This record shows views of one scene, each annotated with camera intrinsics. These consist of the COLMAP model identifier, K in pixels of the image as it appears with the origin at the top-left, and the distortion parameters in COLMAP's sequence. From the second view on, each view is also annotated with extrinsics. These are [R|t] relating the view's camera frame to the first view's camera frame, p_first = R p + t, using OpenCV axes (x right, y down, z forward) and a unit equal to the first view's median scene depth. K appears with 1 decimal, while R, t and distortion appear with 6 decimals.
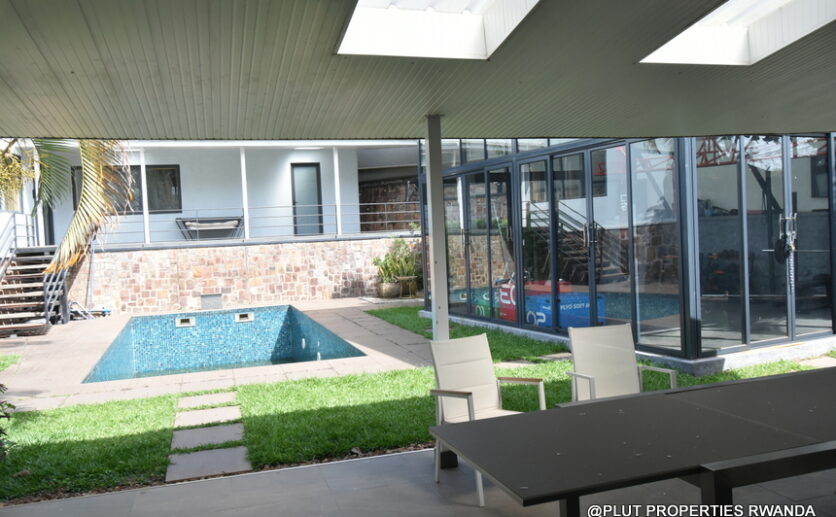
lens RADIAL K [[690.3, 0, 416.7], [0, 690.3, 258.5], [0, 0, 1]] dist [-0.003818, 0.003431]
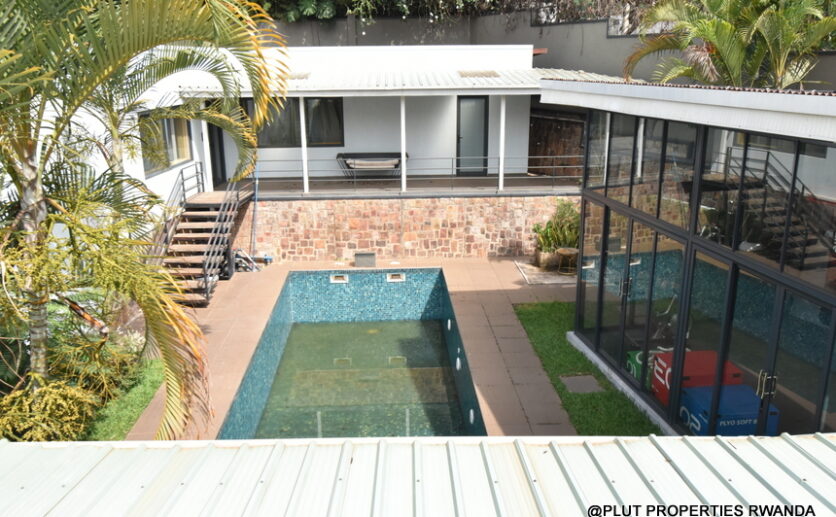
lens RADIAL K [[690.3, 0, 419.5], [0, 690.3, 261.2], [0, 0, 1]] dist [-0.003818, 0.003431]
pose [[0.964162, 0.109150, -0.241824, 0.019072], [-0.045583, 0.966052, 0.254294, -0.183052], [0.261371, -0.234157, 0.936406, 0.083114]]
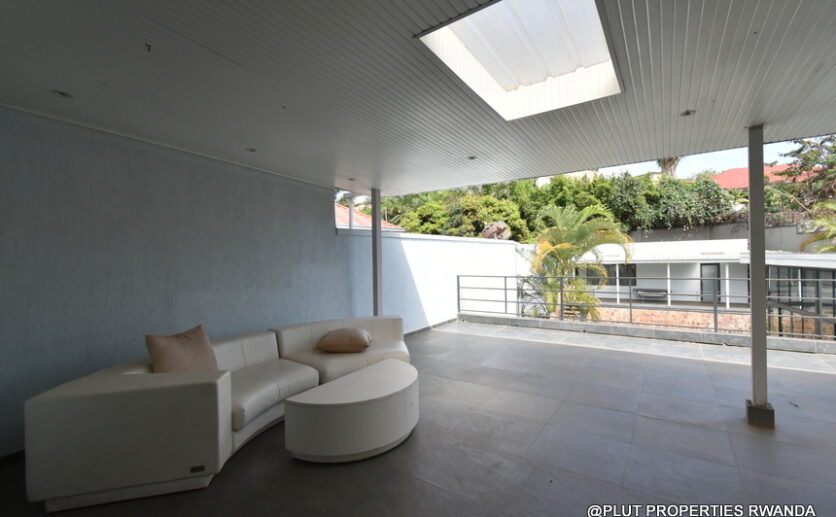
lens RADIAL K [[365.6, 0, 414.1], [0, 365.6, 259.5], [0, 0, 1]] dist [0.000367, -0.001902]
pose [[0.625203, 0.034480, -0.779700, 0.131575], [-0.032011, 0.999316, 0.018524, -0.167022], [0.779806, 0.013377, 0.625879, -0.301007]]
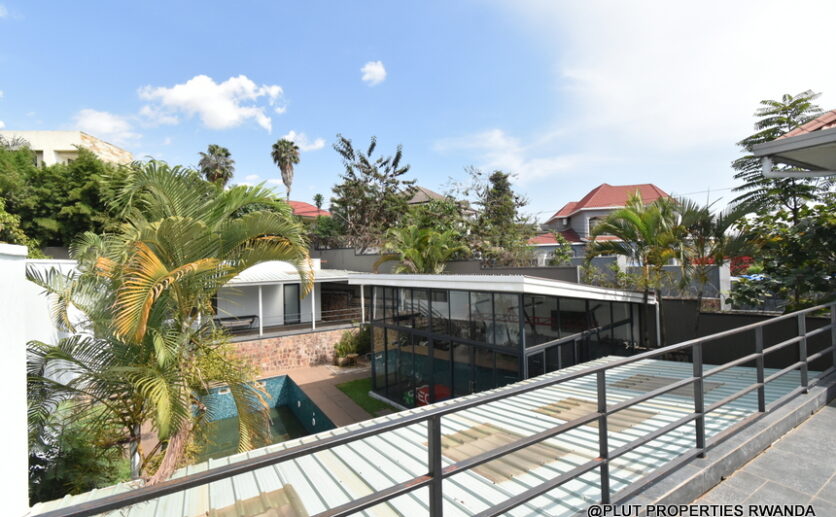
lens RADIAL K [[365.6, 0, 417.9], [0, 365.6, 260.4], [0, 0, 1]] dist [0.000367, -0.001902]
pose [[0.967582, 0.021100, 0.251672, -0.097674], [-0.008008, 0.998566, -0.052931, -0.177293], [-0.252428, 0.049200, 0.966364, -0.017507]]
